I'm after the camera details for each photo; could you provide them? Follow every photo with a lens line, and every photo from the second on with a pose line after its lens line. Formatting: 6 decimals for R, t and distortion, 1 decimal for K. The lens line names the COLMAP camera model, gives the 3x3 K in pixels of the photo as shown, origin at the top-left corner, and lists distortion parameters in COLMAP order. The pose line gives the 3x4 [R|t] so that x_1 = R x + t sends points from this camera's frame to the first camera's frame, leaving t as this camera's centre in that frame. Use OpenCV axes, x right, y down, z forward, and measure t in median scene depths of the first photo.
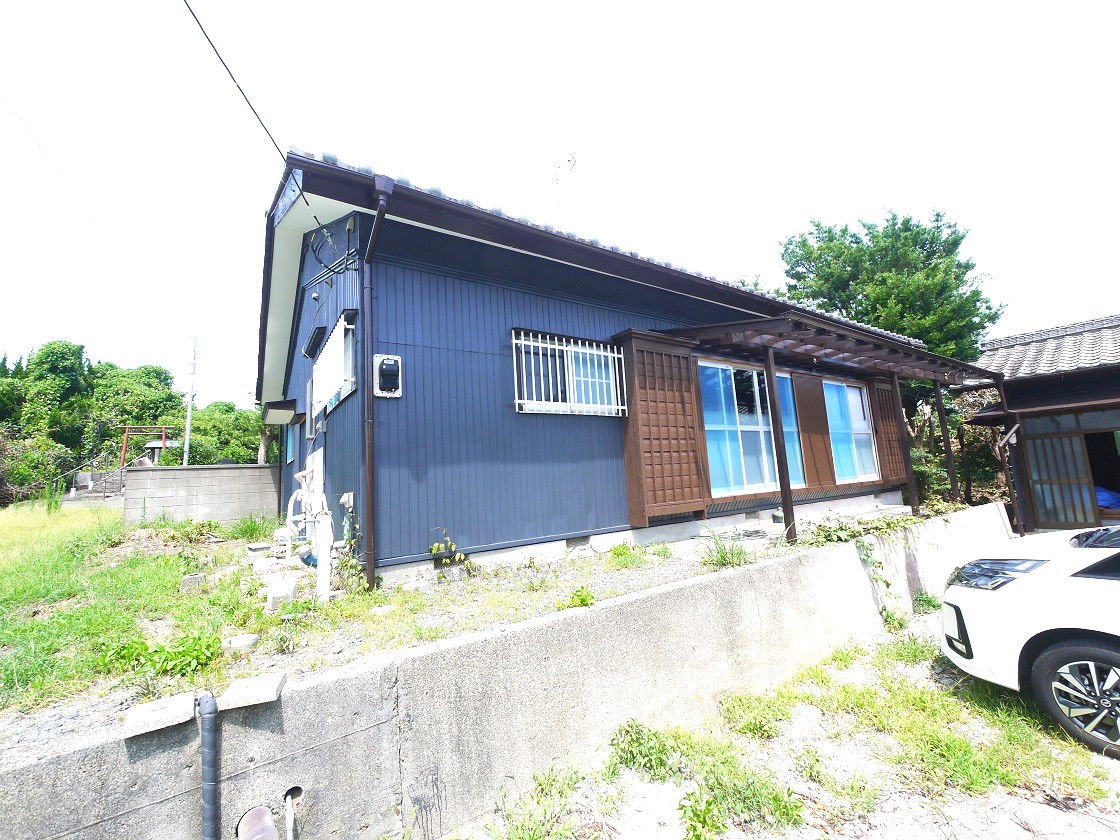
lens RADIAL K [[461.4, 0, 556.5], [0, 461.4, 419.2], [0, 0, 1]] dist [-0.009446, 0.001199]
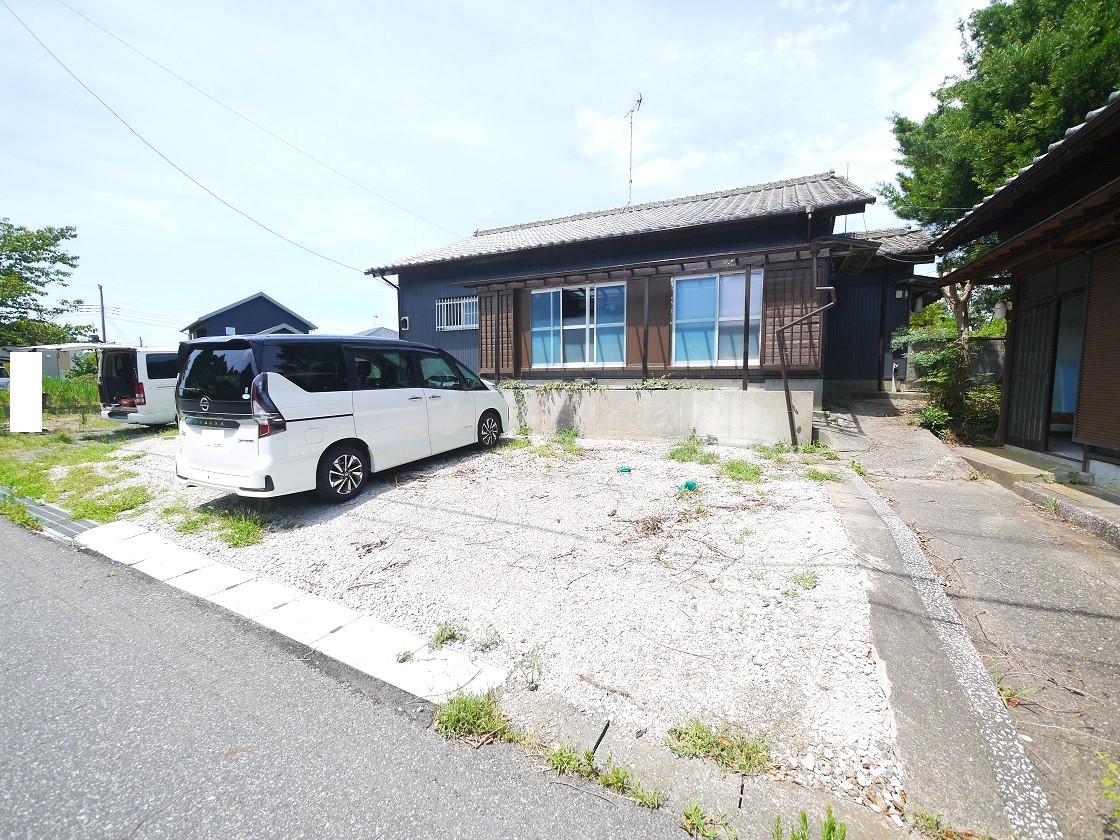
lens RADIAL K [[461.4, 0, 556.5], [0, 461.4, 419.2], [0, 0, 1]] dist [-0.009446, 0.001199]
pose [[0.505397, 0.125649, -0.853690, 2.047318], [0.084897, 0.977301, 0.194103, 0.017704], [0.858701, -0.170575, 0.483257, 0.151548]]
